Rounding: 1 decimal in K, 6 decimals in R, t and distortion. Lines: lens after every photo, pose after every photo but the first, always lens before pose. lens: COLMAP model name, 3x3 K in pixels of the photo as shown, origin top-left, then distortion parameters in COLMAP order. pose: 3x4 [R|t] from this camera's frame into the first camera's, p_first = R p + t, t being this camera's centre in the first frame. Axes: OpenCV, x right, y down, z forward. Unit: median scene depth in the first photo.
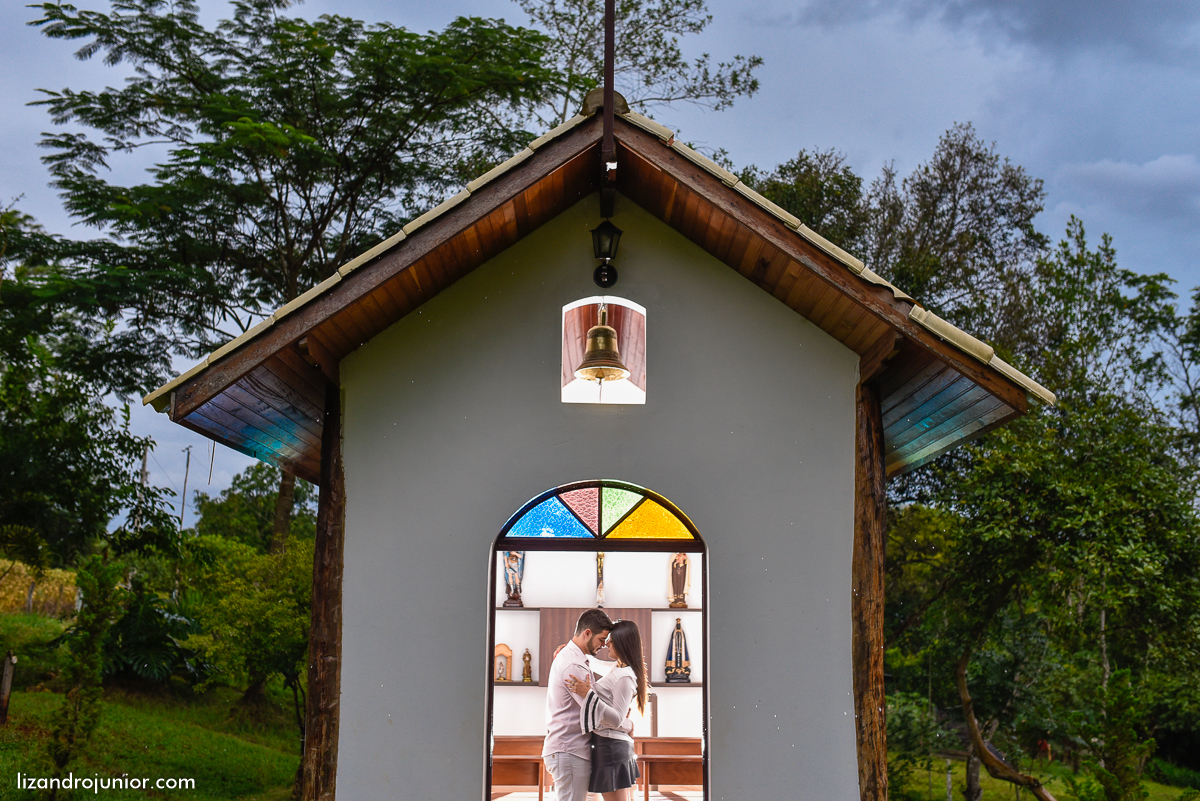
lens RADIAL K [[1386.6, 0, 600.0], [0, 1386.6, 400.5], [0, 0, 1]] dist [-0.034373, -0.016207]
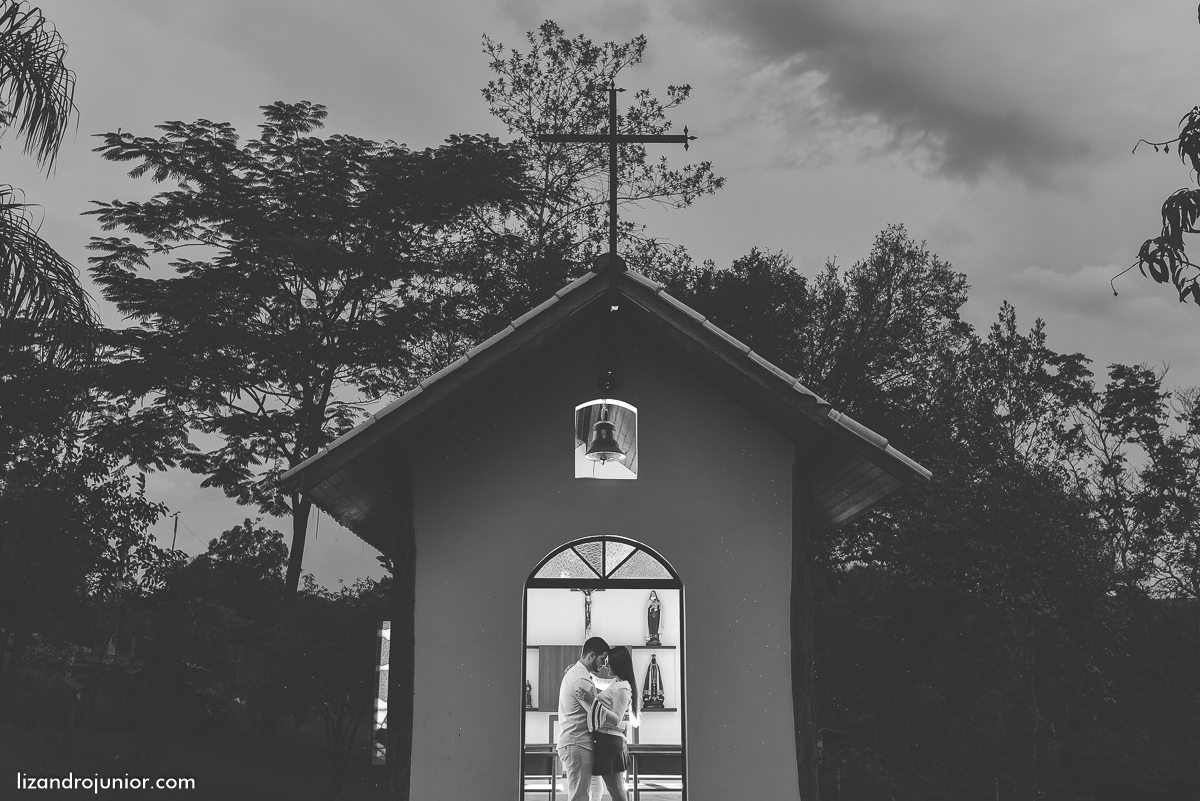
lens RADIAL K [[1386.6, 0, 600.0], [0, 1386.6, 400.5], [0, 0, 1]] dist [-0.034373, -0.016207]
pose [[0.999520, -0.000395, 0.030969, -0.018792], [0.001853, 0.998891, -0.047043, -0.004394], [-0.030916, 0.047078, 0.998413, -0.146019]]
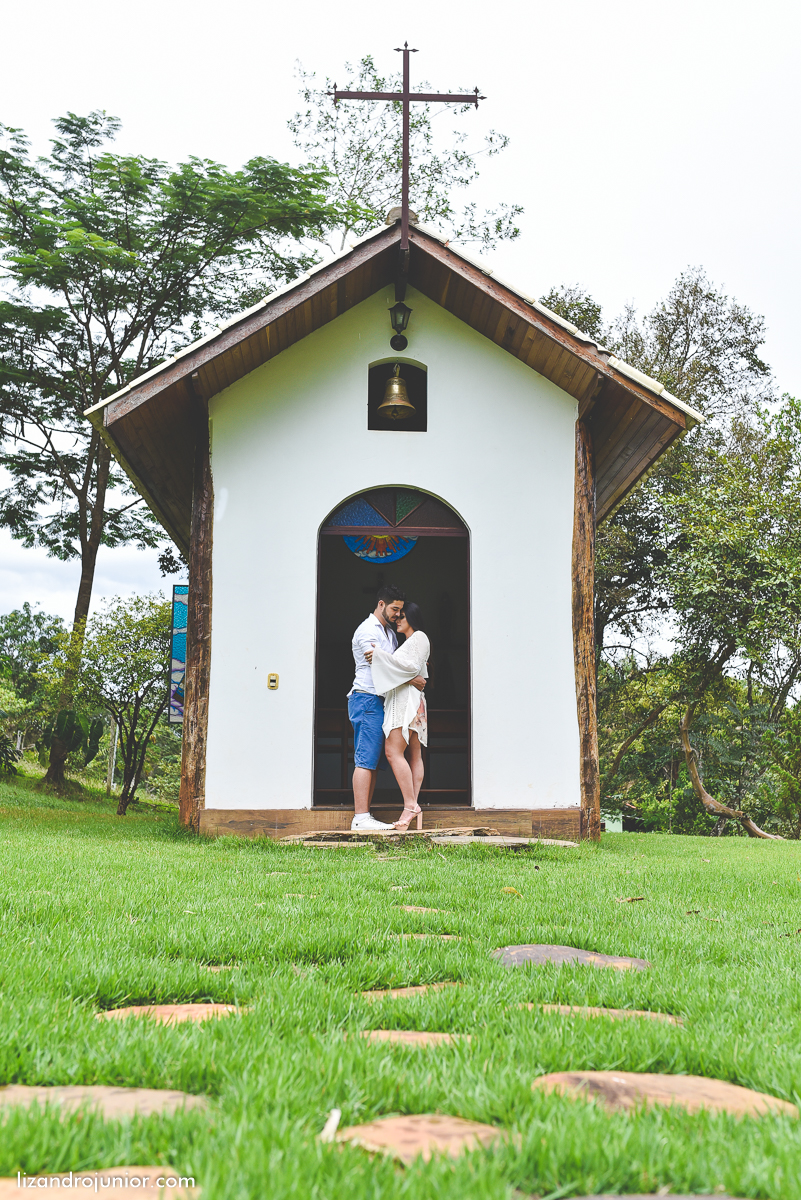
lens RADIAL K [[1452.2, 0, 443.4], [0, 1452.2, 537.8], [0, 0, 1]] dist [0.016533, 0.019326]
pose [[0.998003, 0.005341, 0.062934, -0.018075], [-0.003953, 0.999747, -0.022155, 0.059371], [-0.063037, 0.021862, 0.997772, -0.197565]]
